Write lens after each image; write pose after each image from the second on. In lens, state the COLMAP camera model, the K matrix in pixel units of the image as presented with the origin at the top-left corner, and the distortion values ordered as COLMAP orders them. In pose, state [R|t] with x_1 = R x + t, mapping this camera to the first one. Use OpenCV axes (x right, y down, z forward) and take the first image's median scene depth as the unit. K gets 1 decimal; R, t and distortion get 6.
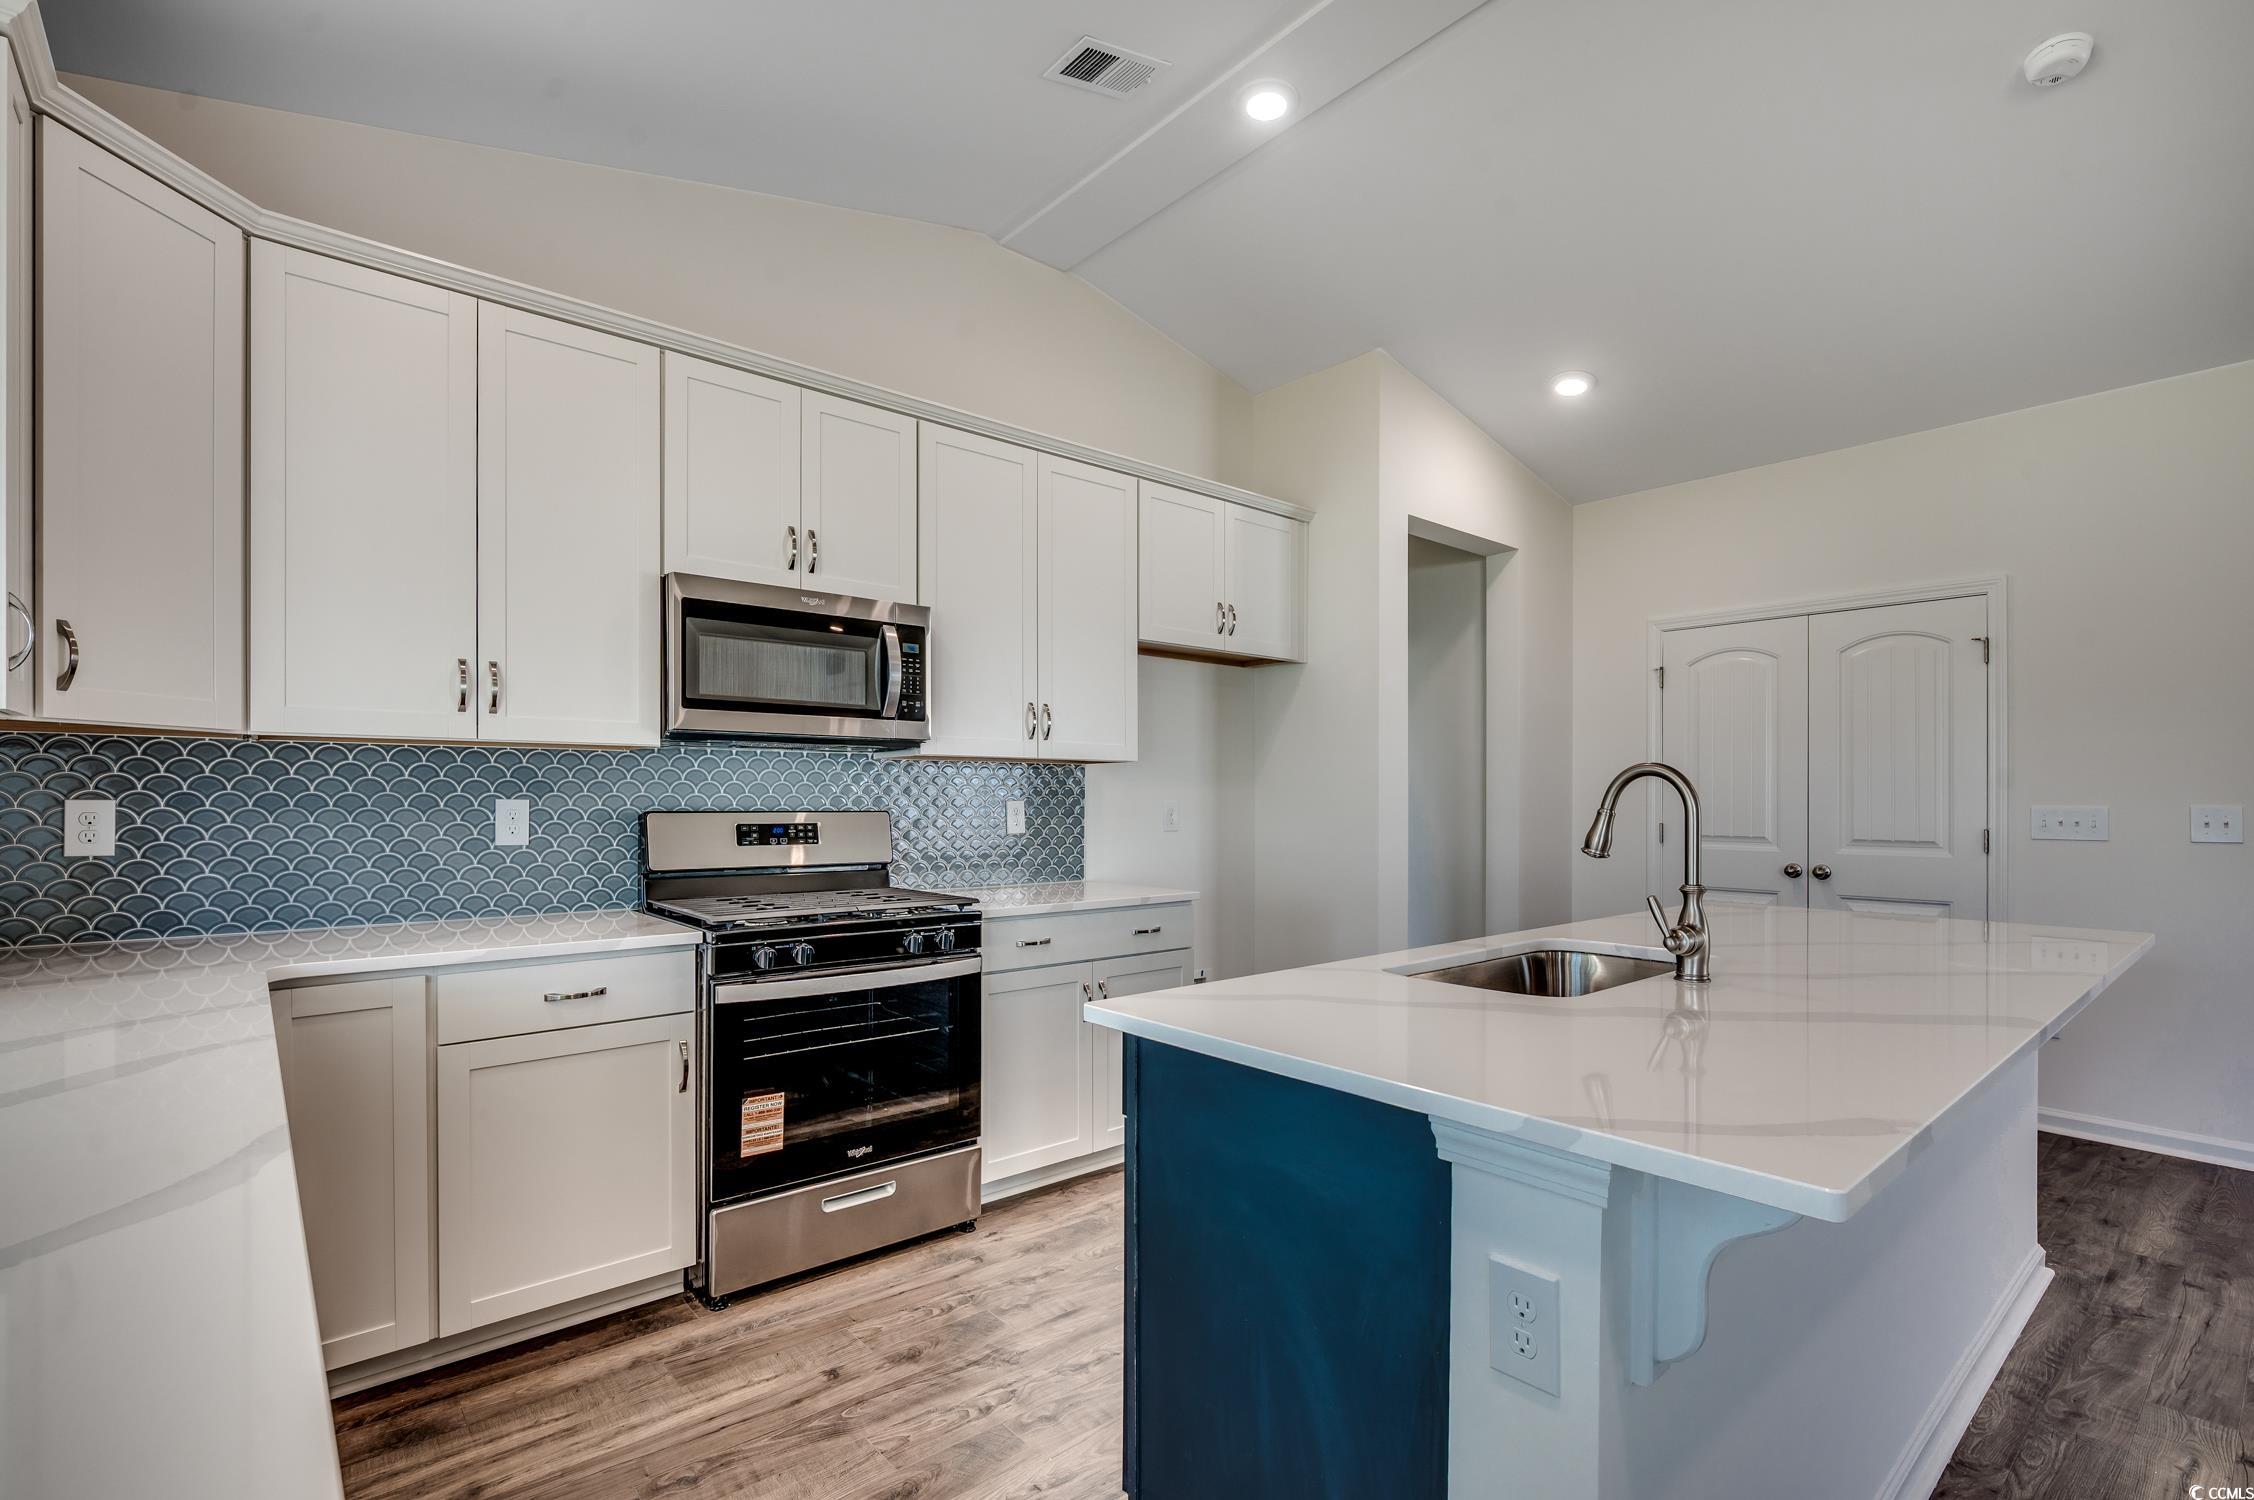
lens RADIAL K [[1023.6, 0, 1117.2], [0, 1023.6, 800.3], [0, 0, 1]] dist [0.000654, -0.000196]
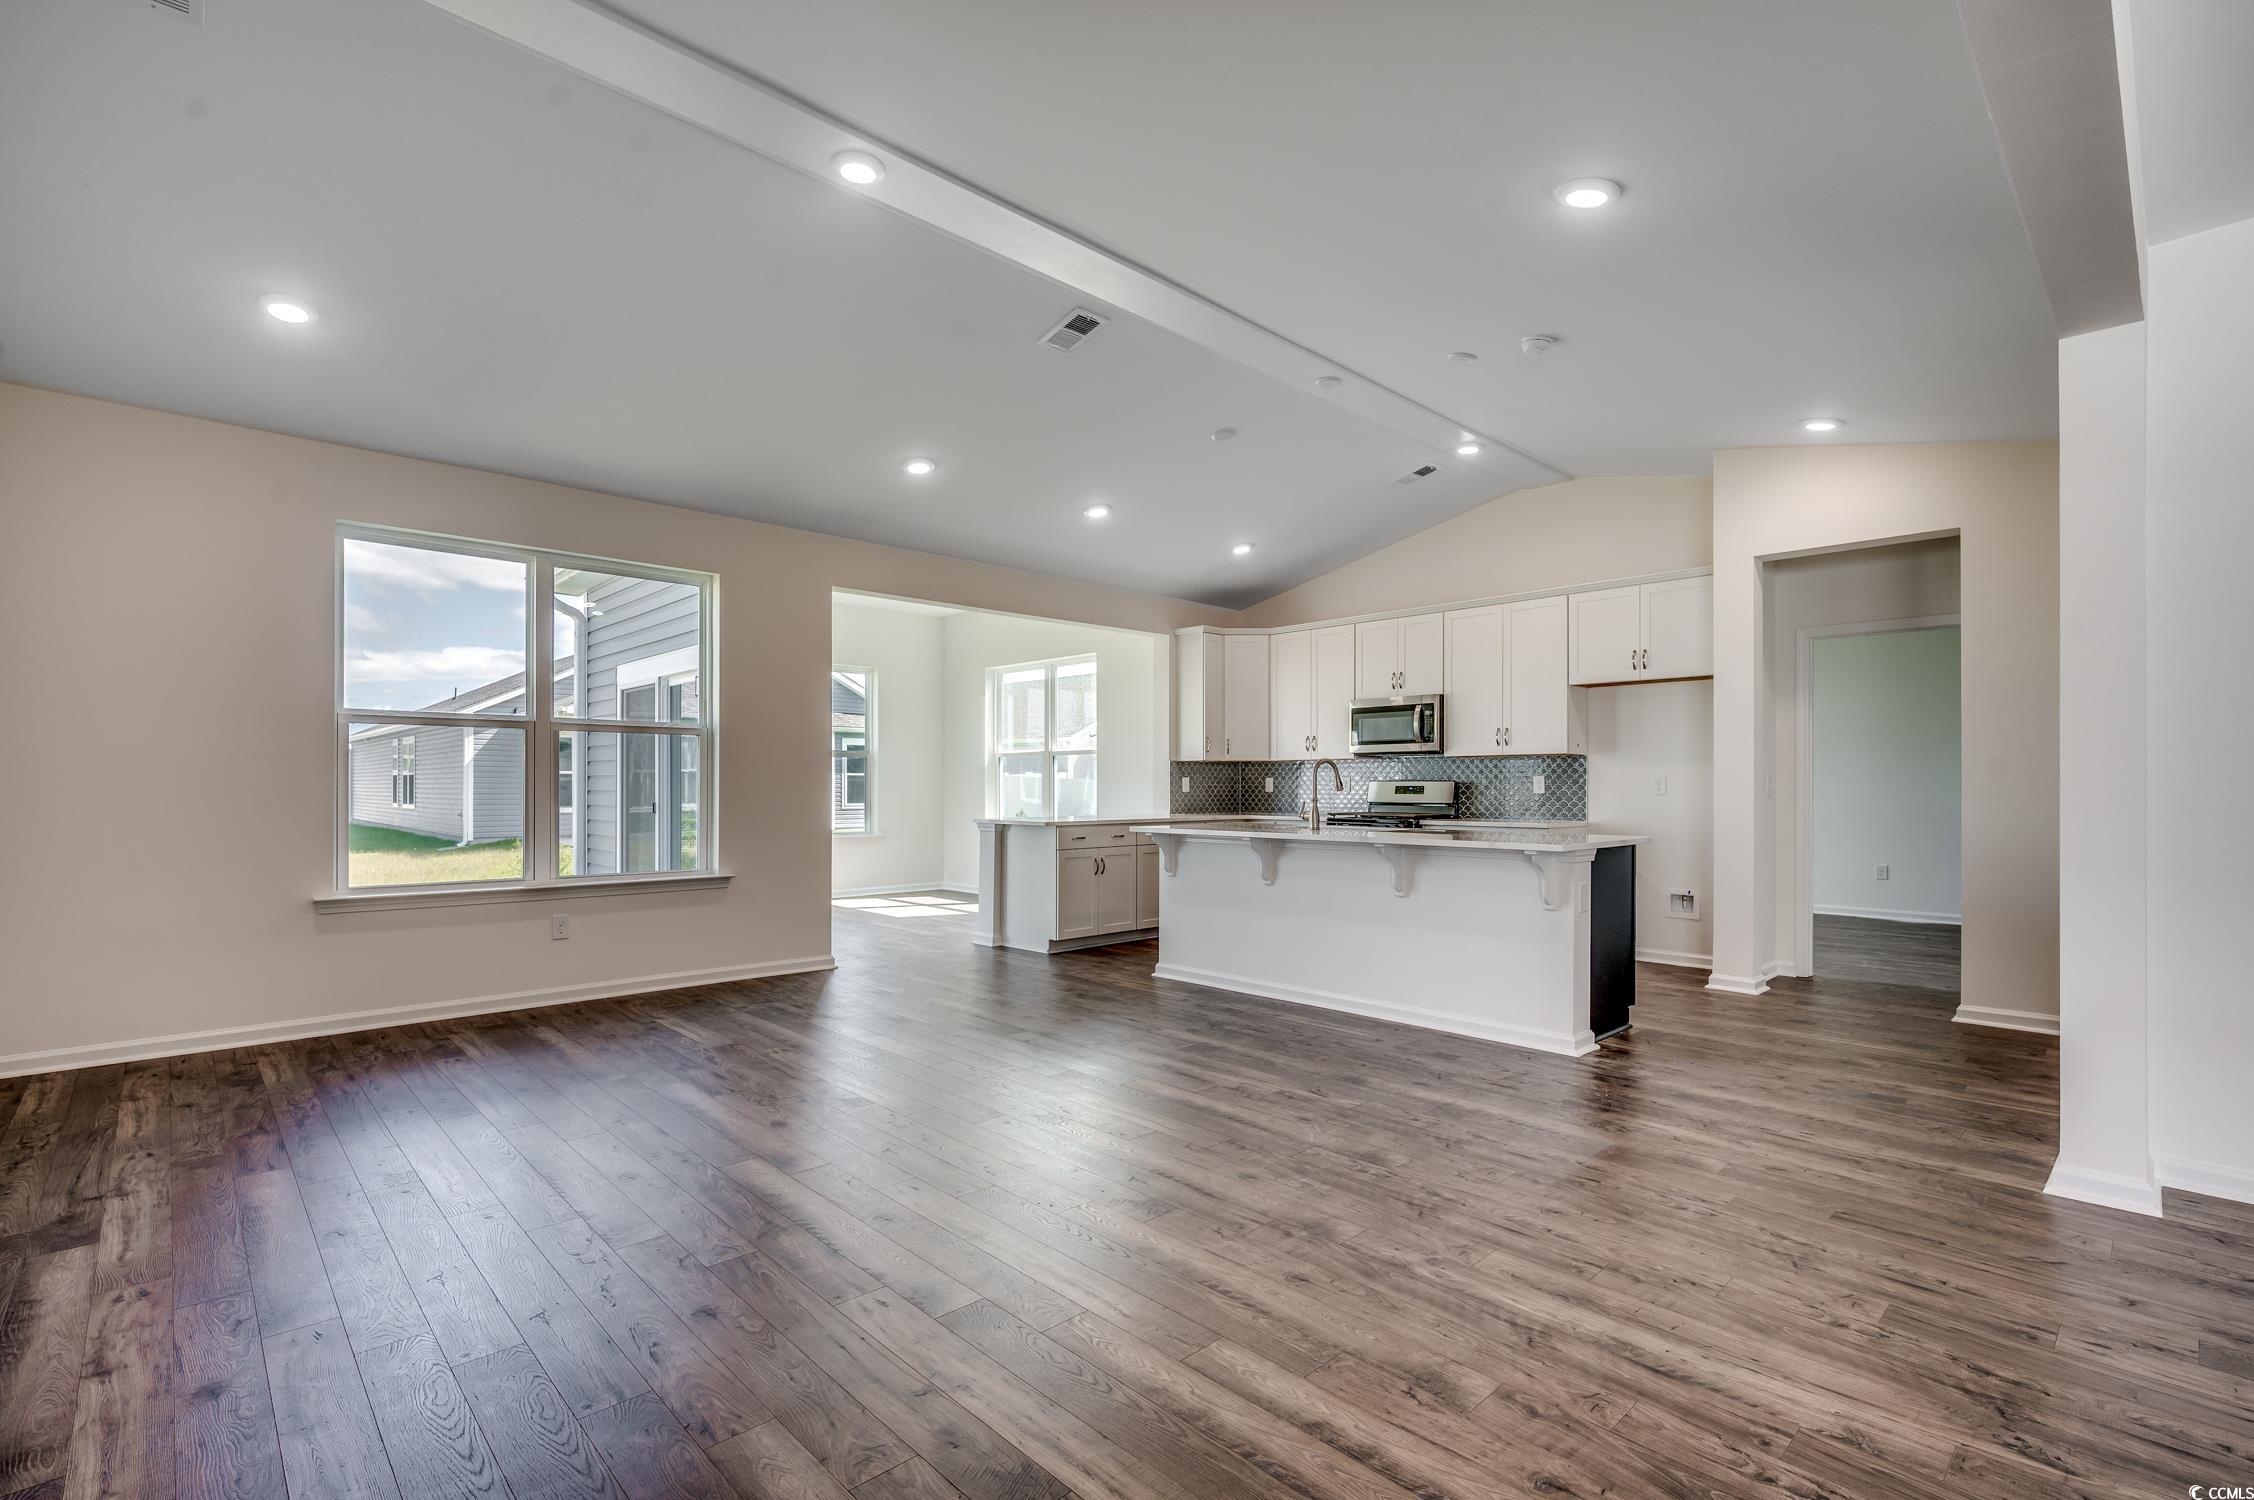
lens RADIAL K [[1023.6, 0, 1145.4], [0, 1023.6, 788.3], [0, 0, 1]] dist [0.000654, -0.000196]
pose [[0.062350, -0.002254, -0.998052, 2.127144], [-0.003493, 0.999991, -0.002477, 0.037015], [0.998048, 0.003641, 0.062342, 0.182789]]
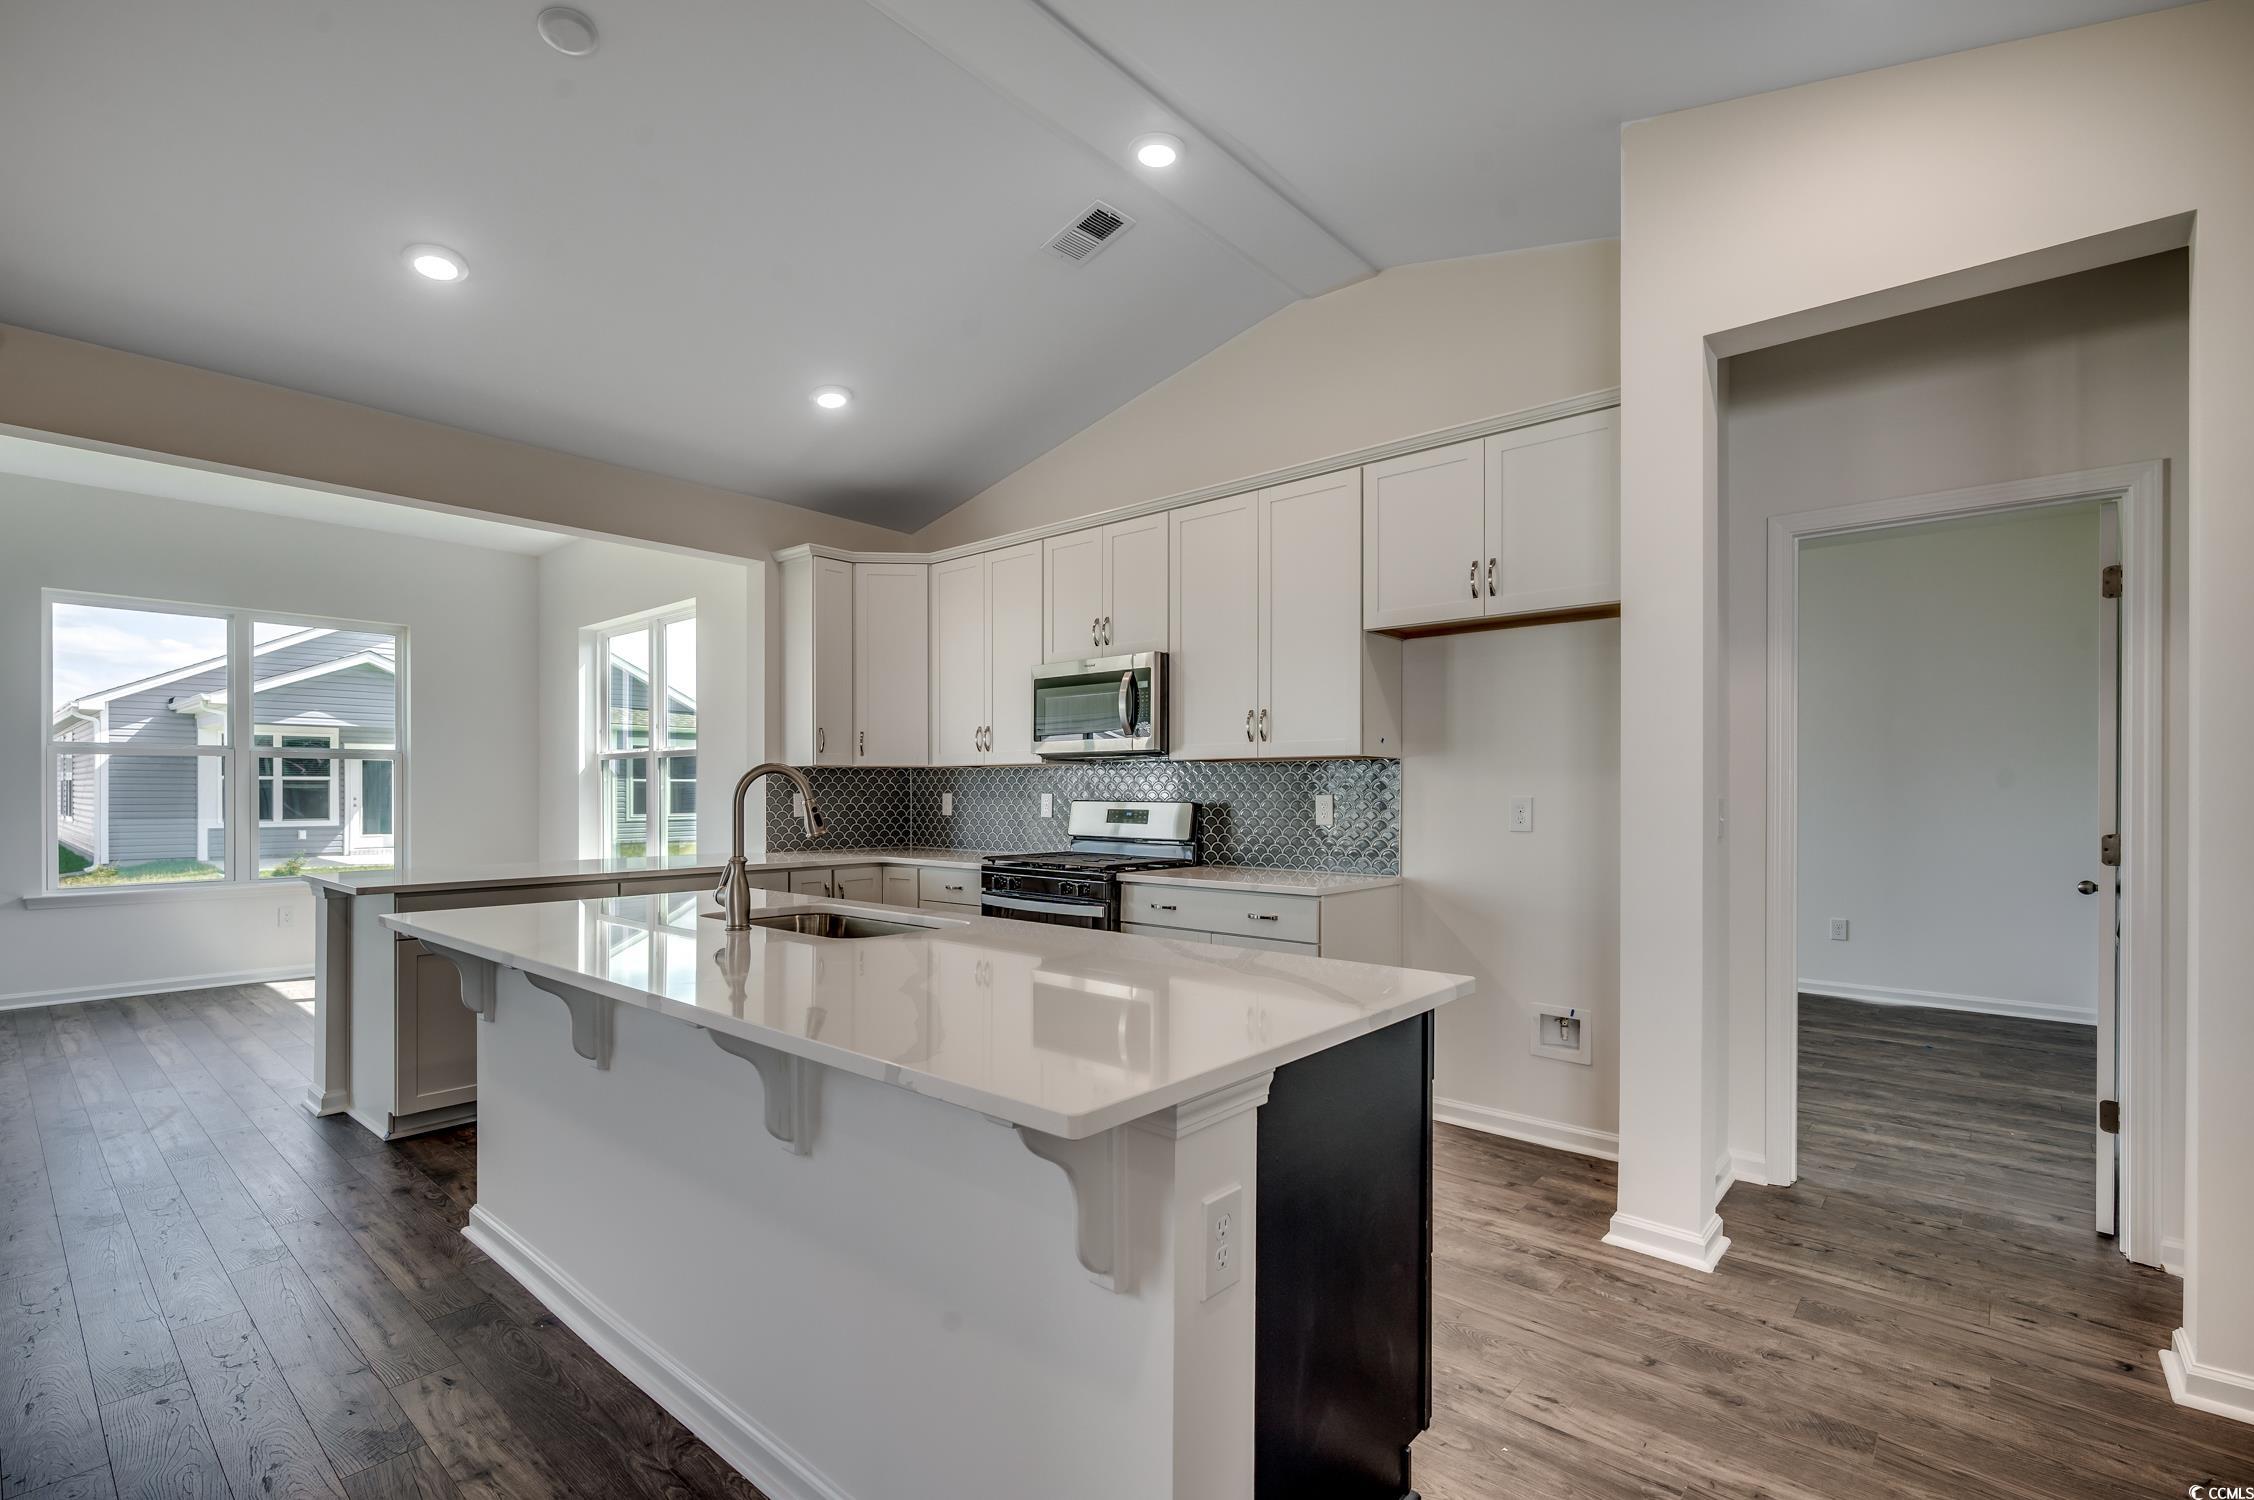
lens RADIAL K [[1023.6, 0, 1154.8], [0, 1023.6, 793.8], [0, 0, 1]] dist [0.000654, -0.000196]
pose [[0.157402, -0.001549, -0.987533, 1.155730], [-0.003976, 0.999990, -0.002202, 0.002898], [0.987527, 0.004273, 0.157395, 0.785828]]
